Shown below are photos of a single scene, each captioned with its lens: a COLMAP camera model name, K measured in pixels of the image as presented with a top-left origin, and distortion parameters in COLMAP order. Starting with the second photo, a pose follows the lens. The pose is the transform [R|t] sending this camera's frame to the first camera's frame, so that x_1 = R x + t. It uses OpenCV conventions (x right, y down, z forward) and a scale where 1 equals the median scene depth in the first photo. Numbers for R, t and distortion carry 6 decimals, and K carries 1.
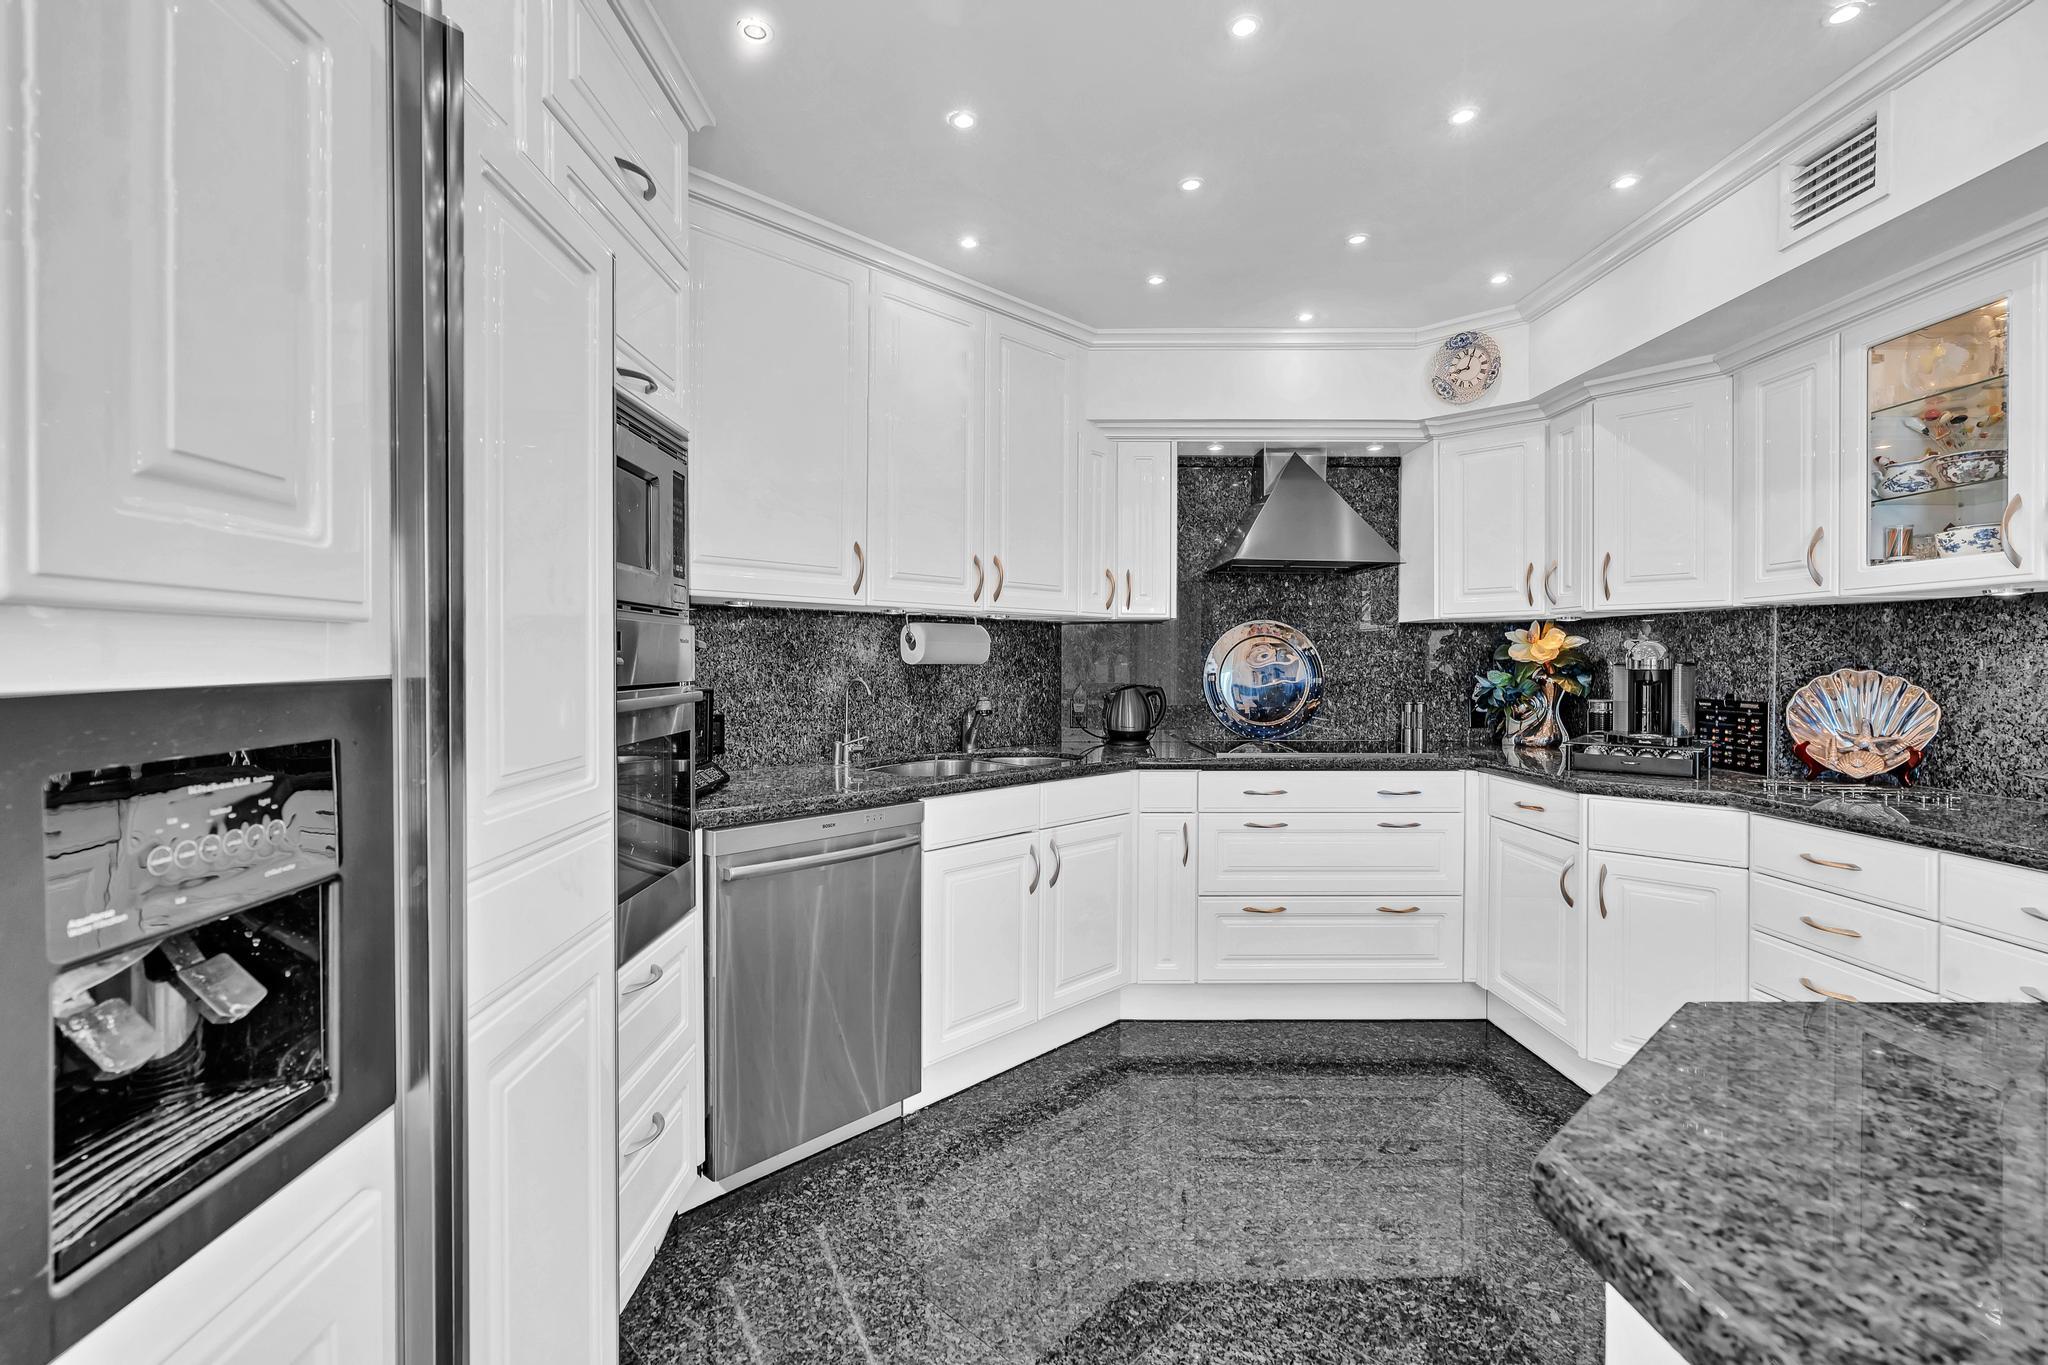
lens RADIAL K [[932.3, 0, 1015.2], [0, 932.3, 664.9], [0, 0, 1]] dist [0.001493, 0.000843]
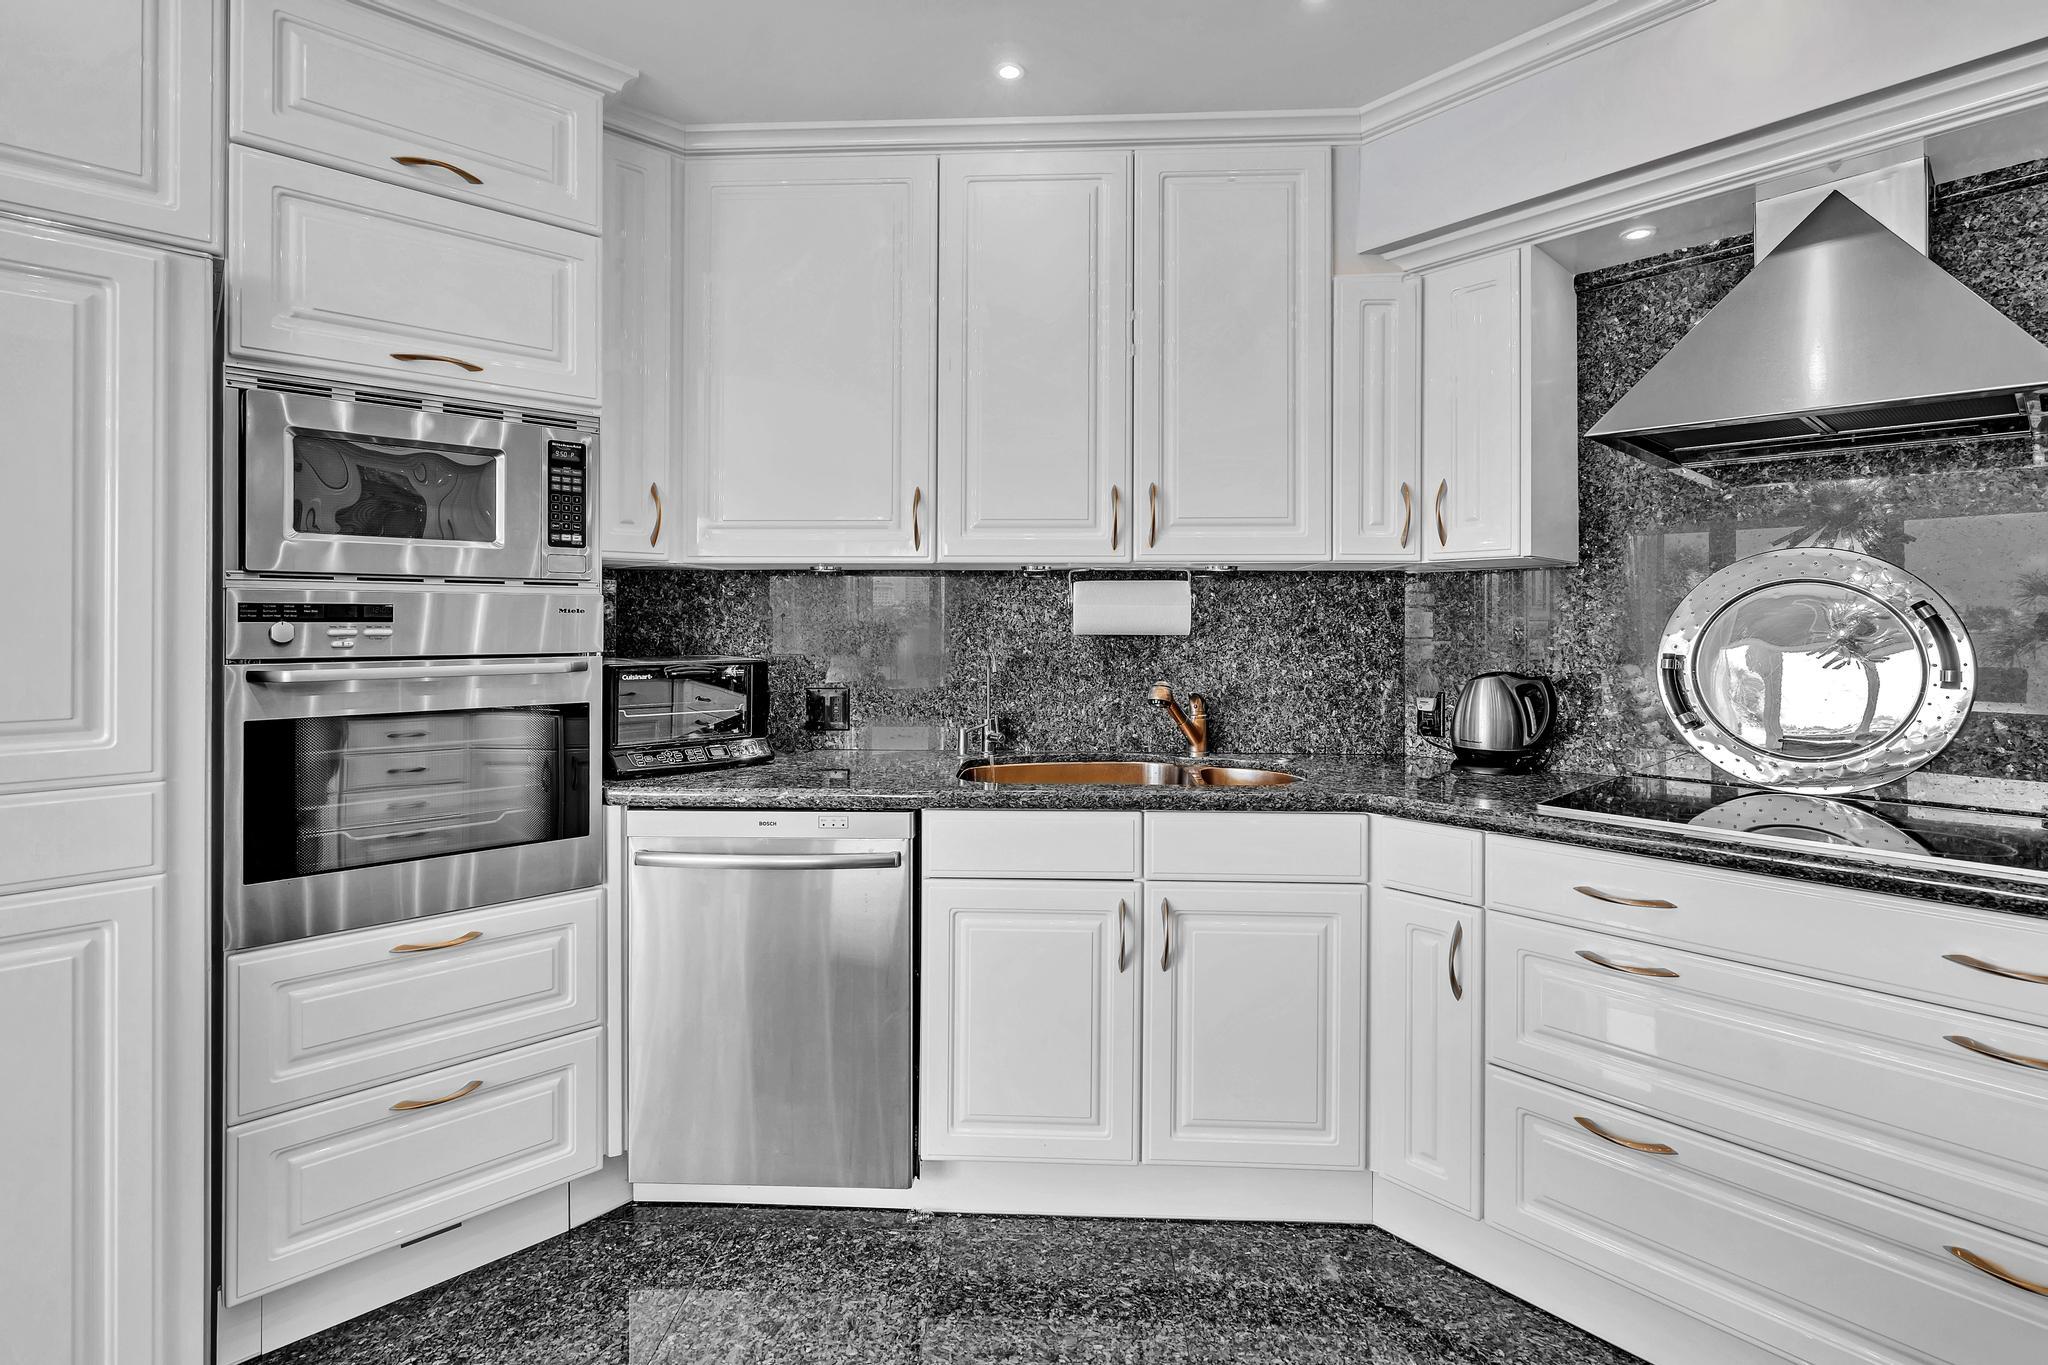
lens RADIAL K [[956.2, 0, 1022.2], [0, 956.2, 618.5], [0, 0, 1]] dist [-0.001609, 0.000110]
pose [[0.662407, -0.006408, -0.749117, 0.446718], [-0.003252, 0.999929, -0.011430, -0.005206], [0.749137, 0.010007, 0.662339, 0.432265]]
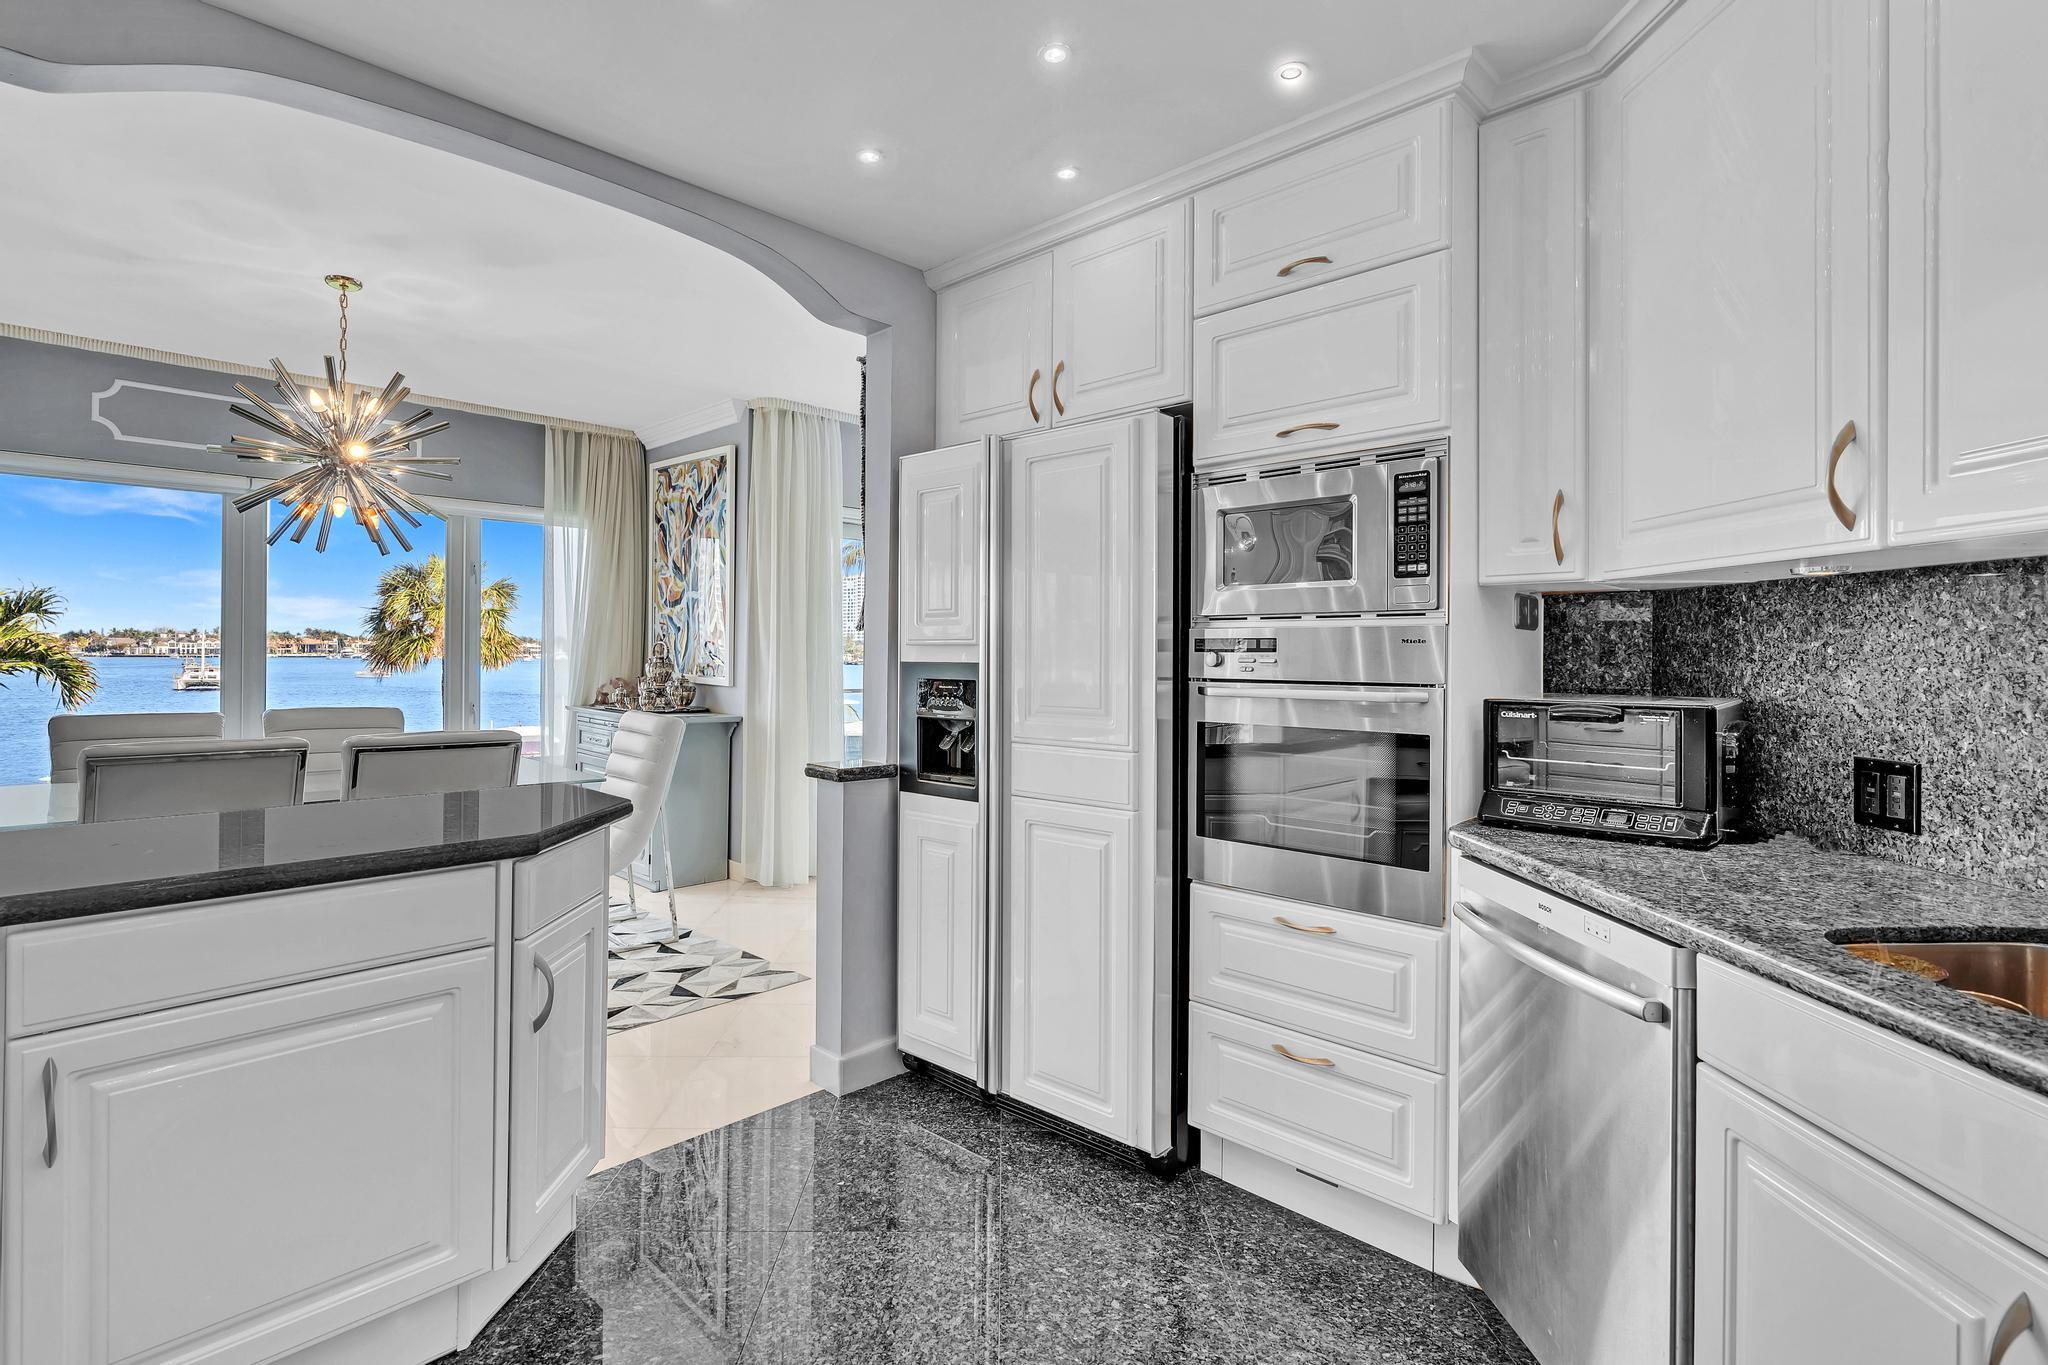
lens RADIAL K [[973.2, 0, 1022.4], [0, 973.2, 650.1], [0, 0, 1]] dist [0.001978, 0.000391]
pose [[-0.699394, -0.007462, -0.714698, 0.413252], [-0.011939, 0.999928, 0.001244, -0.008259], [0.714637, 0.009403, -0.699433, 0.894897]]
